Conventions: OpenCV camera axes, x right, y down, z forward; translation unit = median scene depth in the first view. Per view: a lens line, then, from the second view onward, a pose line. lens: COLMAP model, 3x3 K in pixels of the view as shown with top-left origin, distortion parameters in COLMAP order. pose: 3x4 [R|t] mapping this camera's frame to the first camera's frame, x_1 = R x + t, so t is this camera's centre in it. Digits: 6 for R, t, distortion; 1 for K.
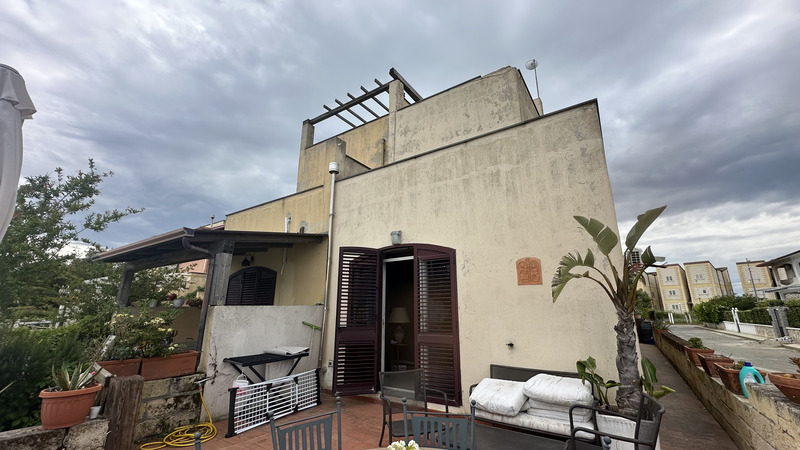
lens RADIAL K [[317.7, 0, 404.1], [0, 317.7, 226.0], [0, 0, 1]] dist [-0.003859, 0.001285]
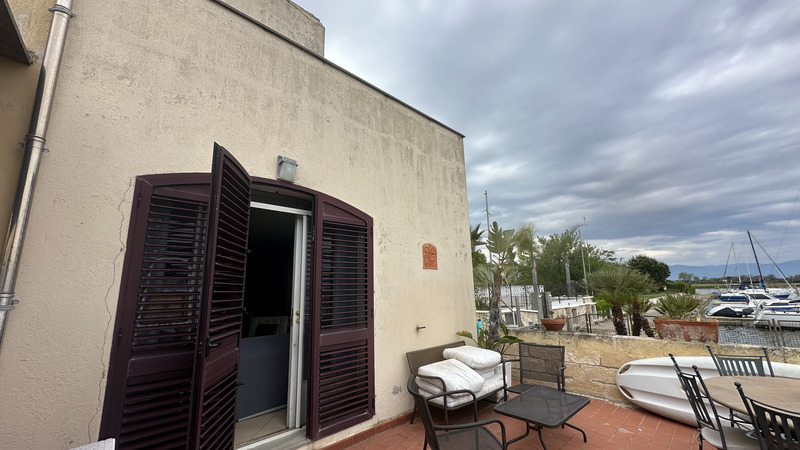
lens RADIAL K [[317.7, 0, 397.3], [0, 317.7, 226.2], [0, 0, 1]] dist [-0.003859, 0.001285]
pose [[0.202681, 0.189744, 0.960686, -0.582076], [-0.234004, 0.962010, -0.140636, 0.191685], [-0.950875, -0.196300, 0.239382, 0.759398]]
